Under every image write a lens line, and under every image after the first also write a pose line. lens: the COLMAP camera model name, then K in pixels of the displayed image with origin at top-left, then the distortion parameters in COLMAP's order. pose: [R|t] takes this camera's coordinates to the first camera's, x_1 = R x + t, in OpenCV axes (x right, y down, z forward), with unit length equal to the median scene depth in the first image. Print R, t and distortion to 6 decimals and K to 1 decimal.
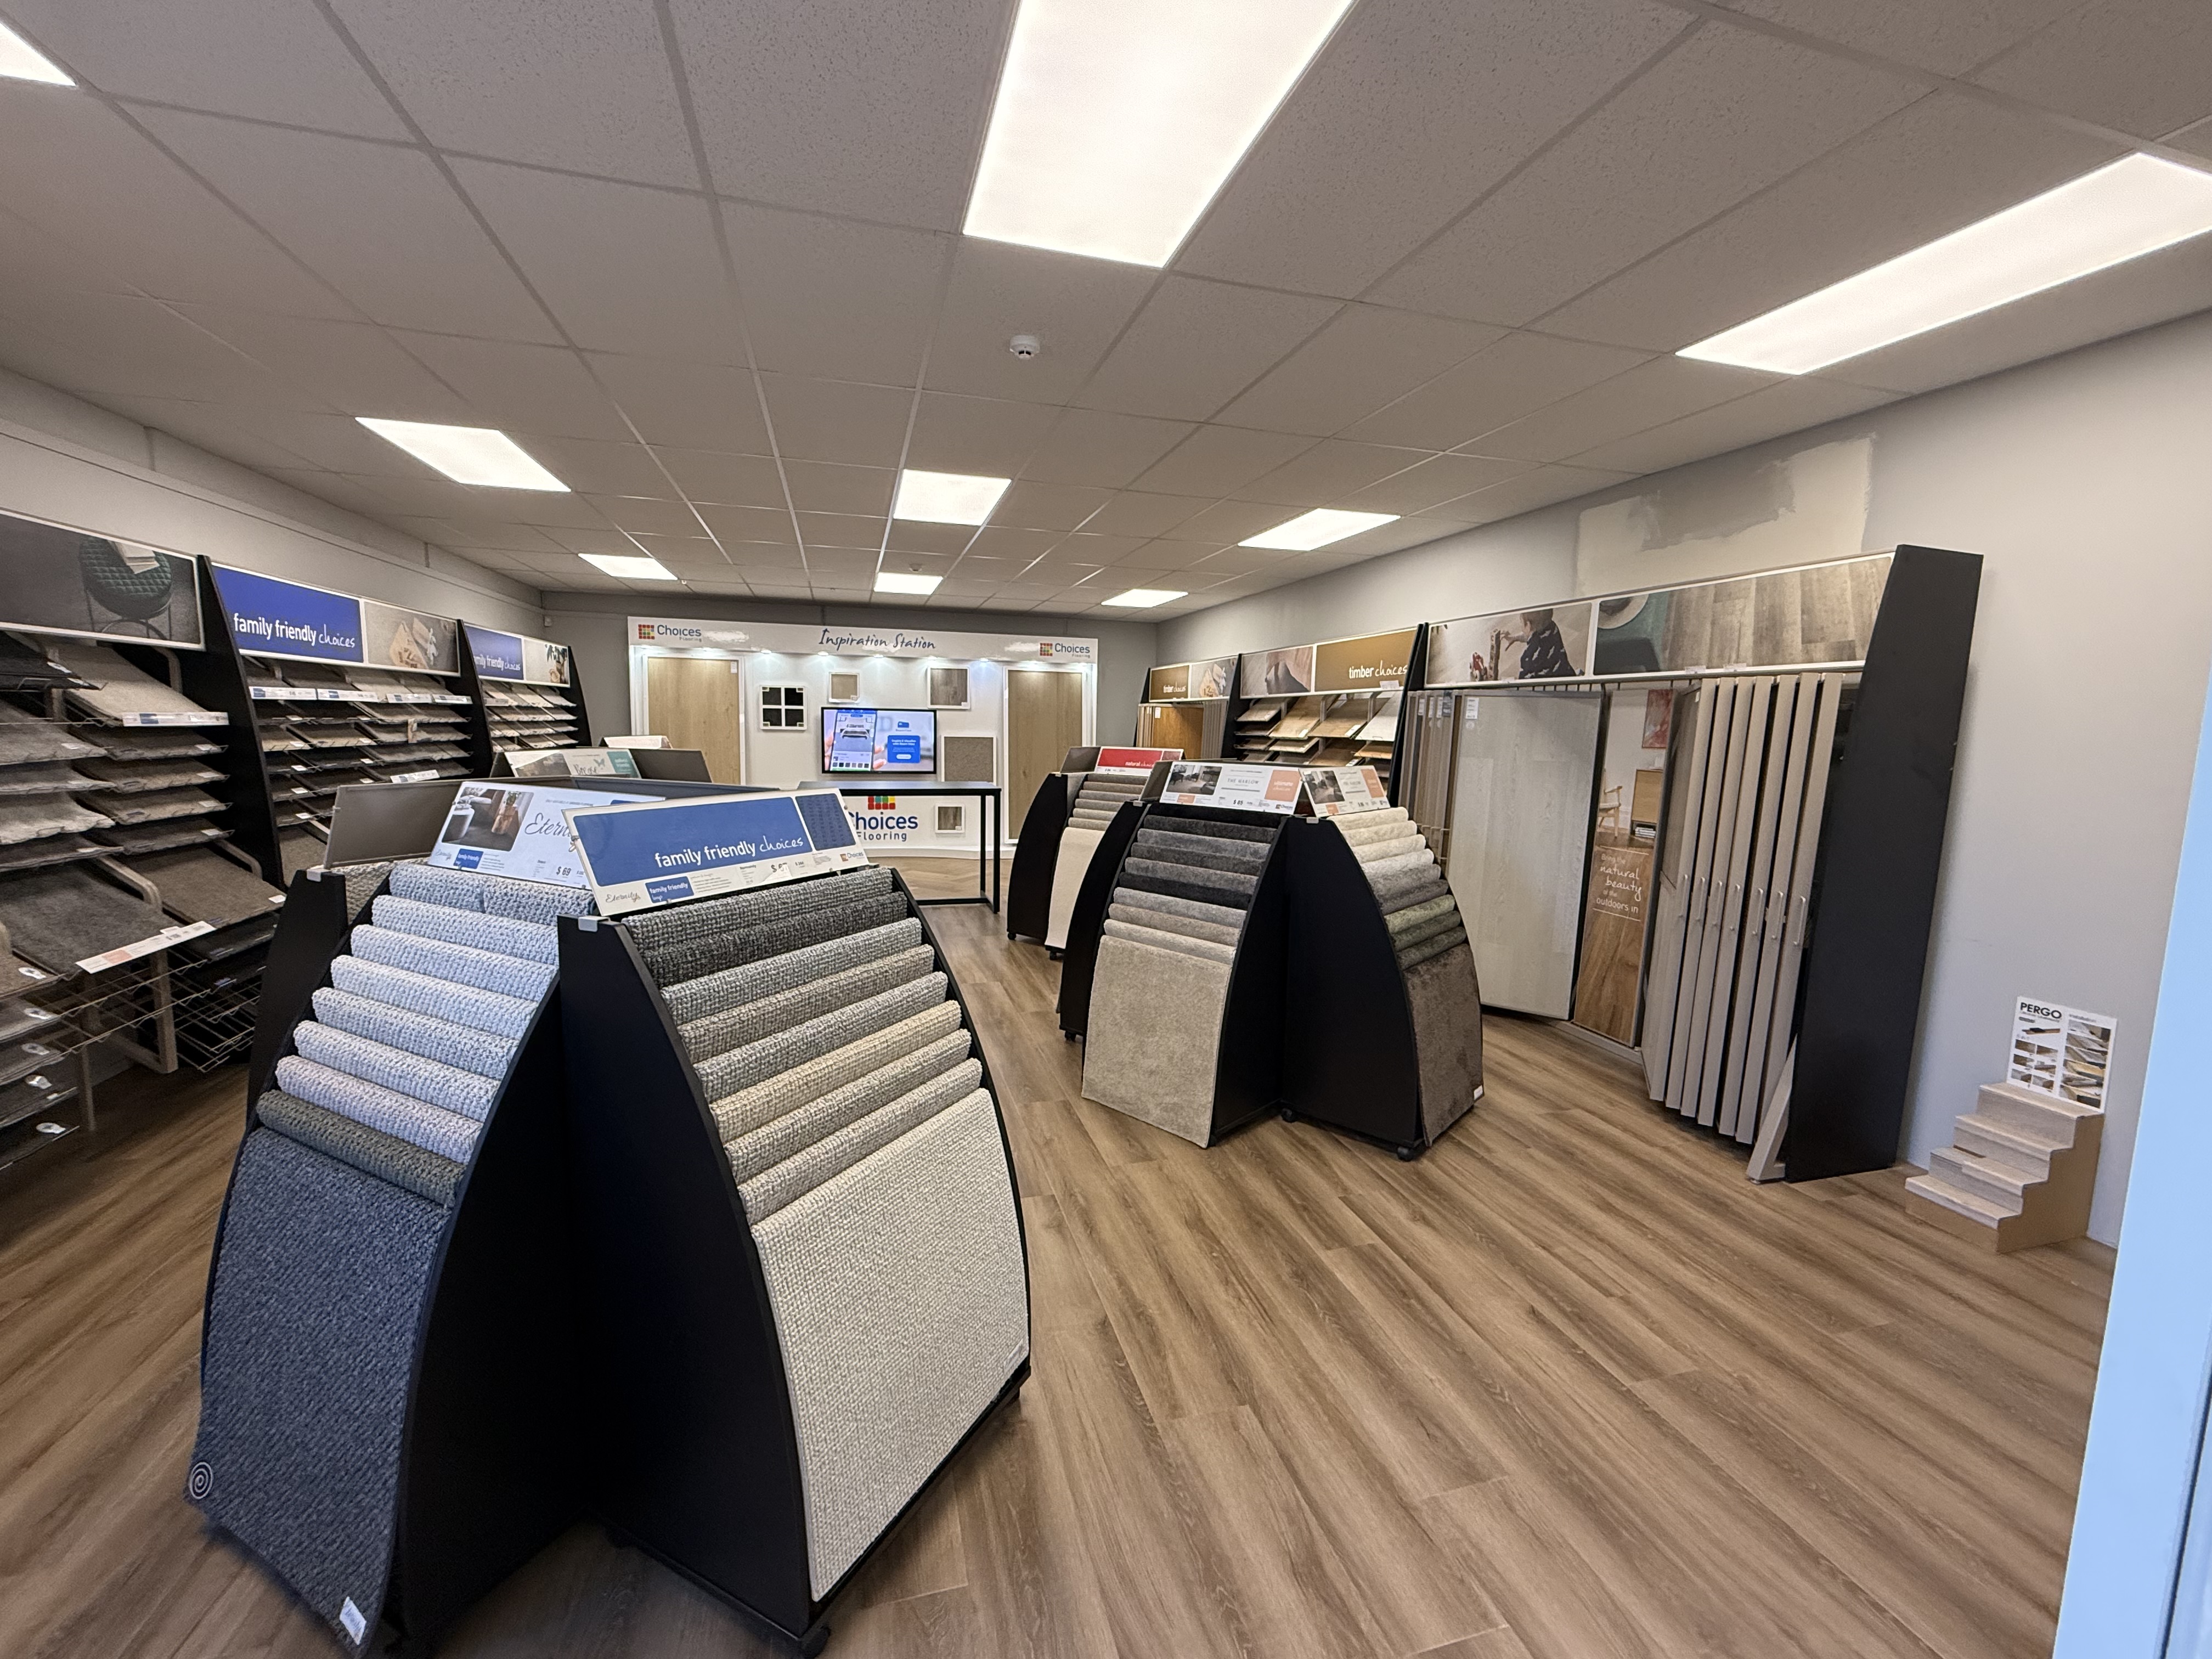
lens RADIAL K [[912.7, 0, 1106.0], [0, 912.7, 829.5], [0, 0, 1]] dist [0.001448, -0.000031]
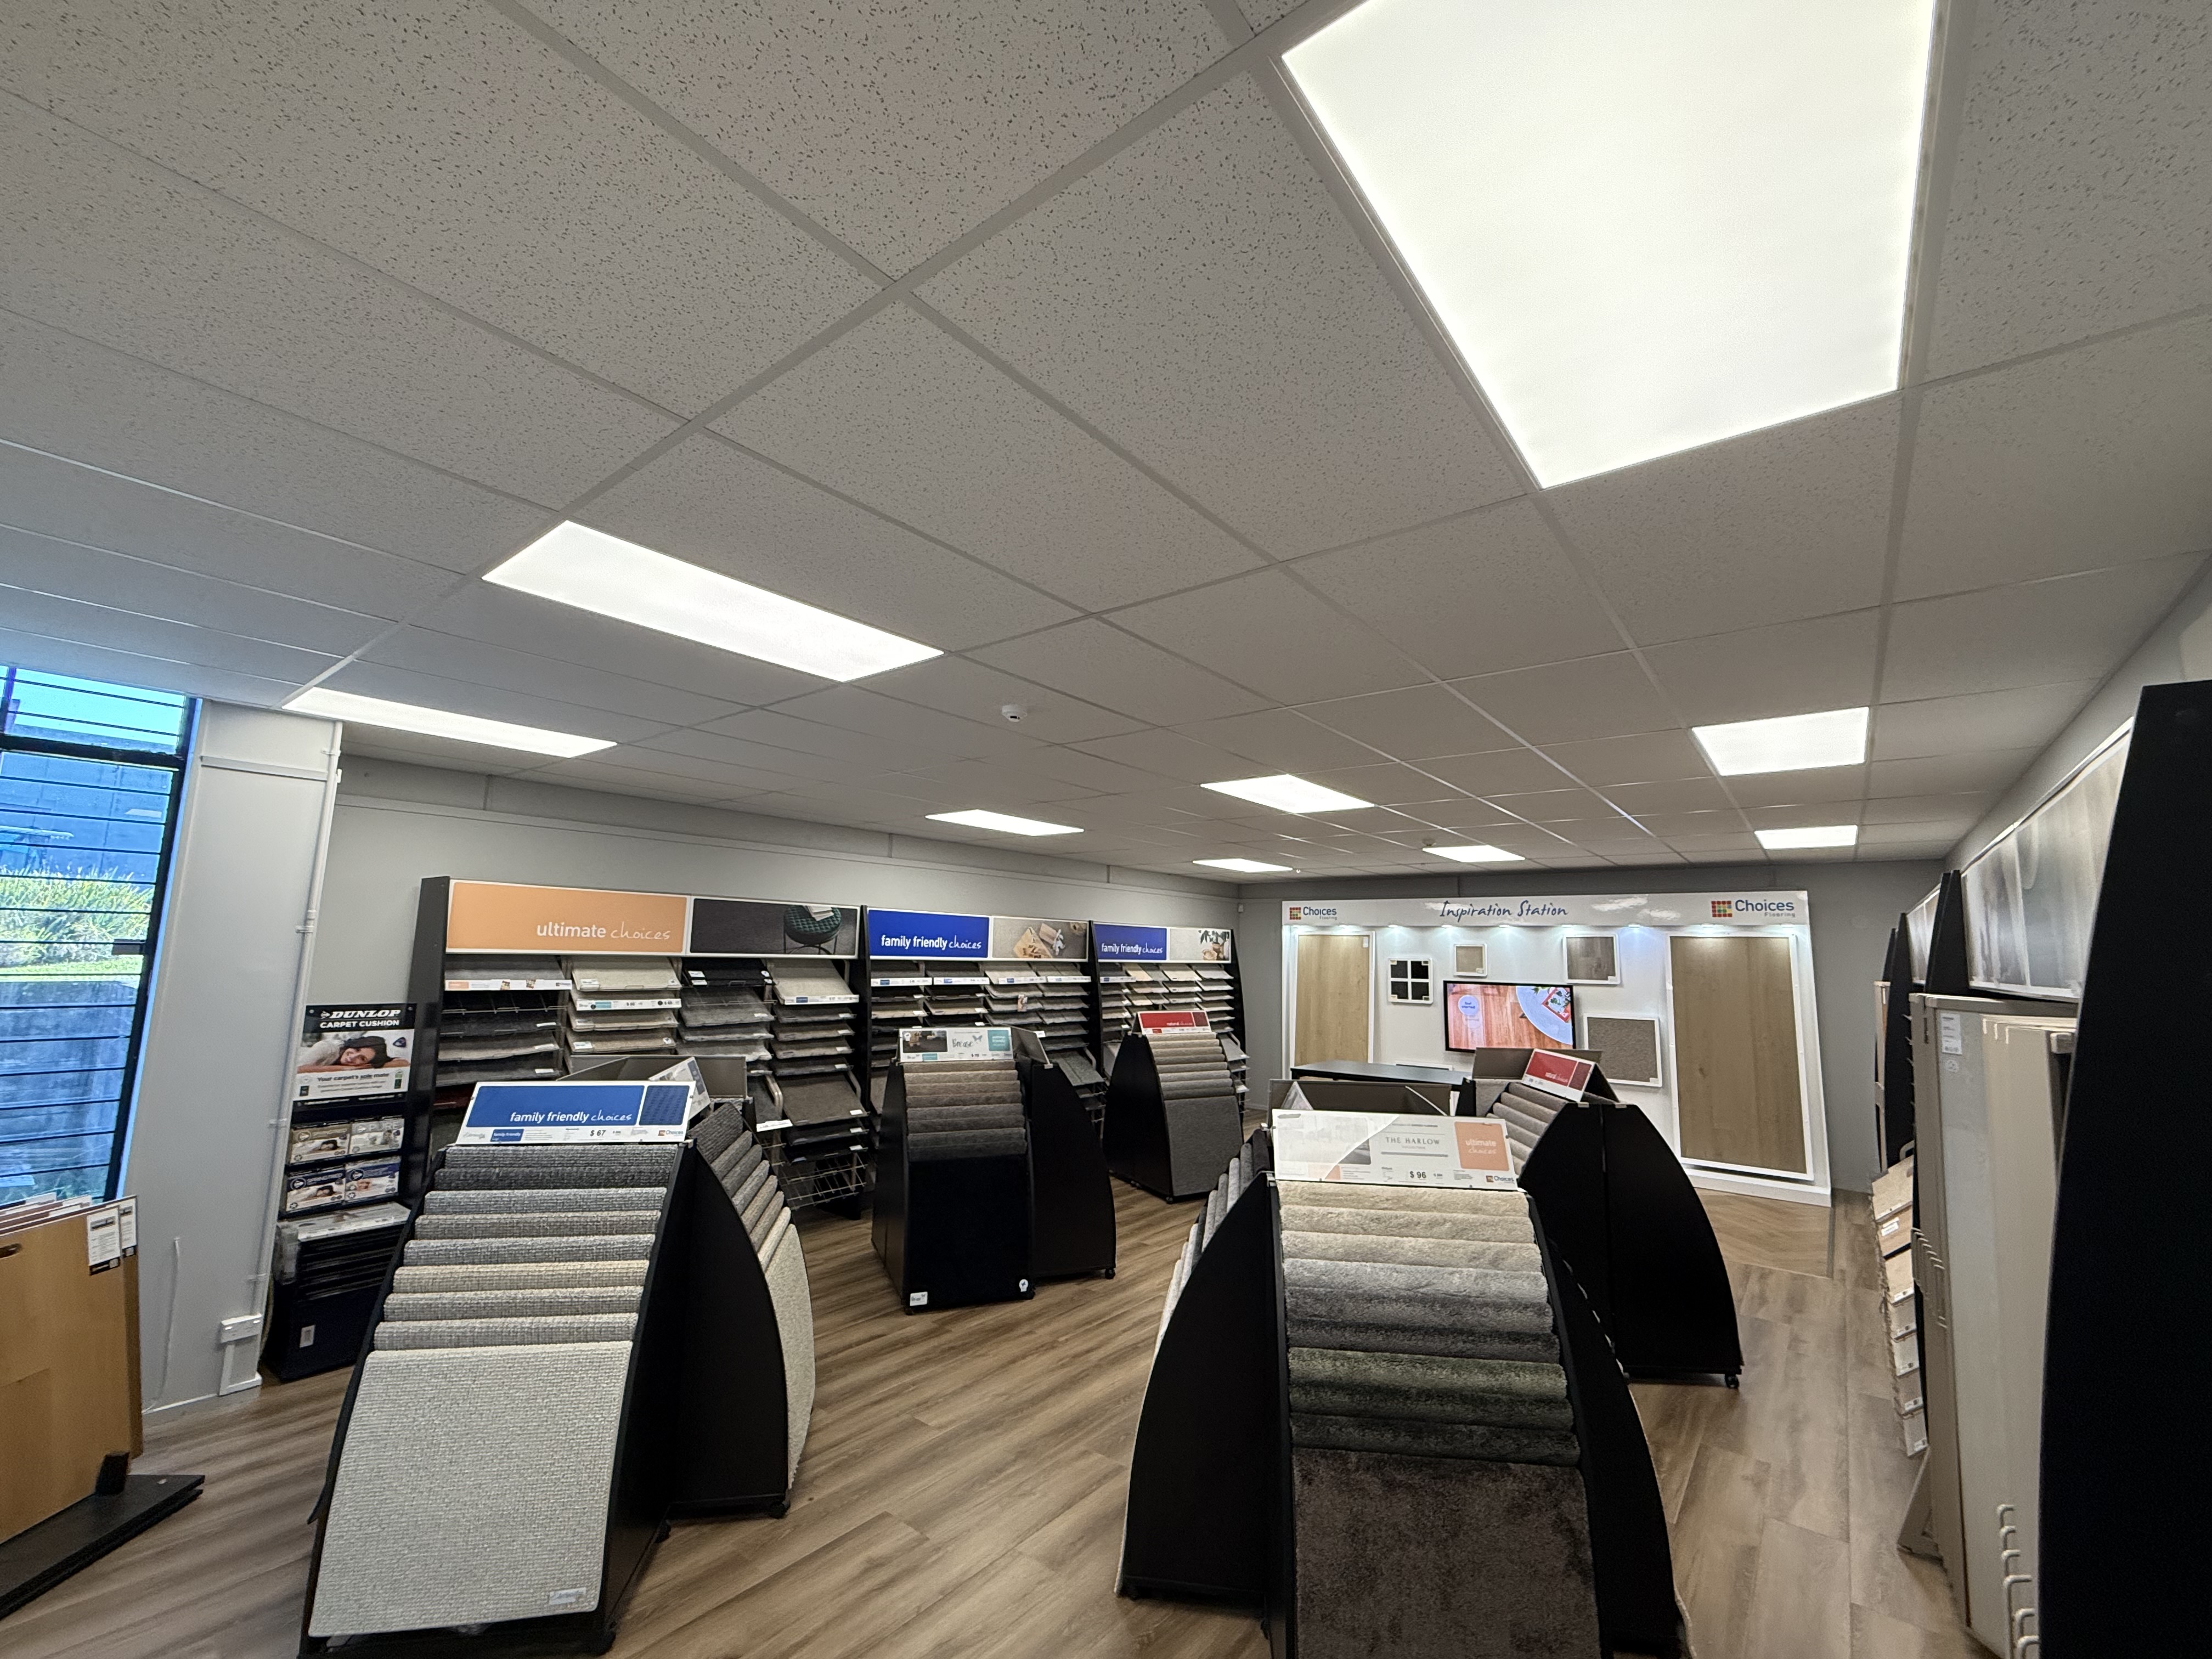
lens RADIAL K [[912.7, 0, 1106.0], [0, 912.7, 829.5], [0, 0, 1]] dist [0.001448, -0.000031]
pose [[0.579808, -0.118975, -0.806019, 0.438961], [-0.105100, 0.970094, -0.218797, -0.063241], [0.807946, 0.211572, 0.549964, 0.226887]]
